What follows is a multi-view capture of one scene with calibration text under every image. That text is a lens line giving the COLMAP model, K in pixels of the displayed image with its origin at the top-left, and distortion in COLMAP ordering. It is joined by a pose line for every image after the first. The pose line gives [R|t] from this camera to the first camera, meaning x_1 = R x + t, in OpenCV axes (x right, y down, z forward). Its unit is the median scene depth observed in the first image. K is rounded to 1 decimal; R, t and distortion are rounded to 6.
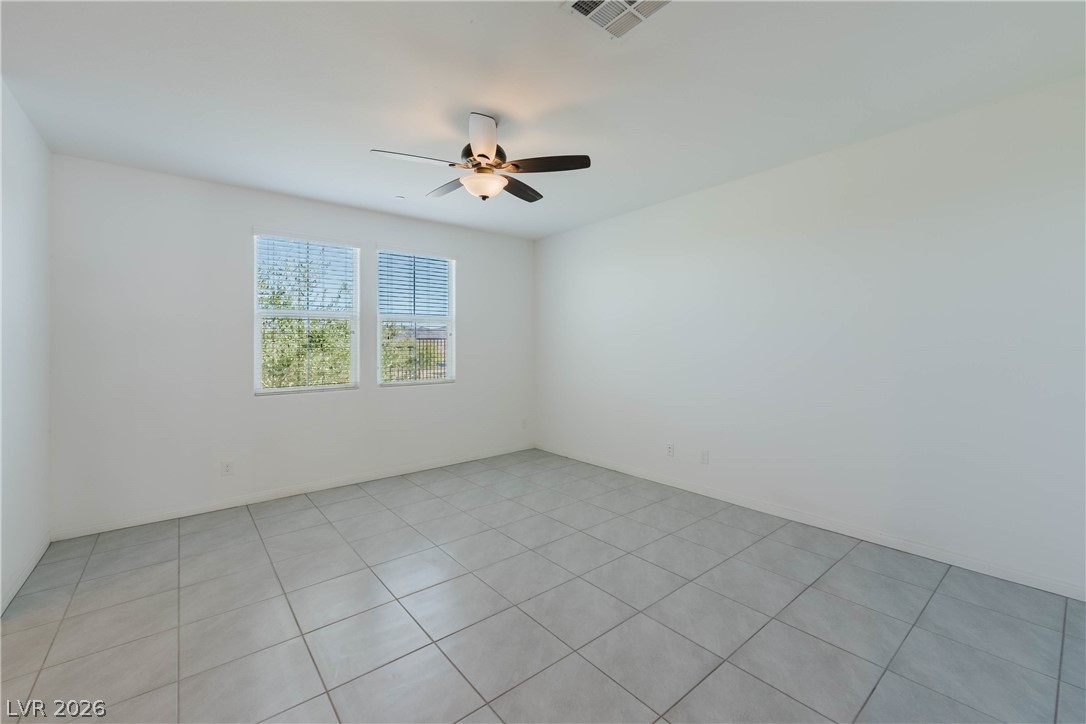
lens RADIAL K [[448.0, 0, 543.5], [0, 448.0, 338.6], [0, 0, 1]] dist [-0.002765, -0.000002]
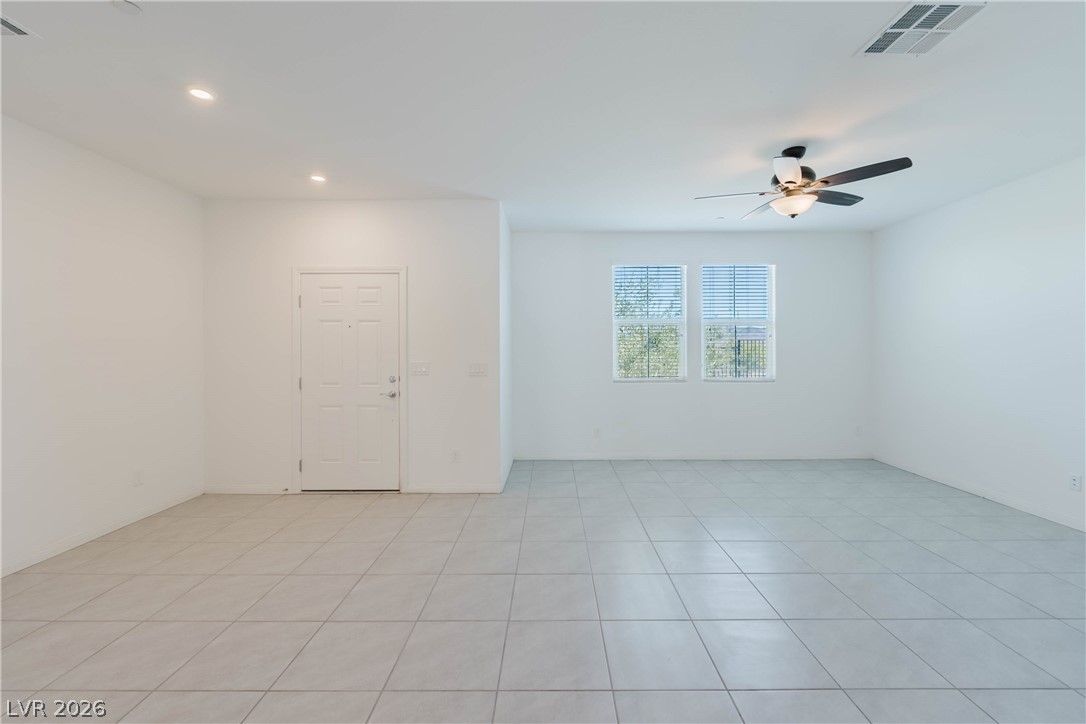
lens RADIAL K [[448.0, 0, 548.4], [0, 448.0, 339.9], [0, 0, 1]] dist [-0.002765, -0.000002]
pose [[0.772335, -0.004523, -0.635200, 0.075825], [0.006107, 0.999981, 0.000305, -0.004703], [0.635186, -0.004115, 0.772348, -0.188857]]
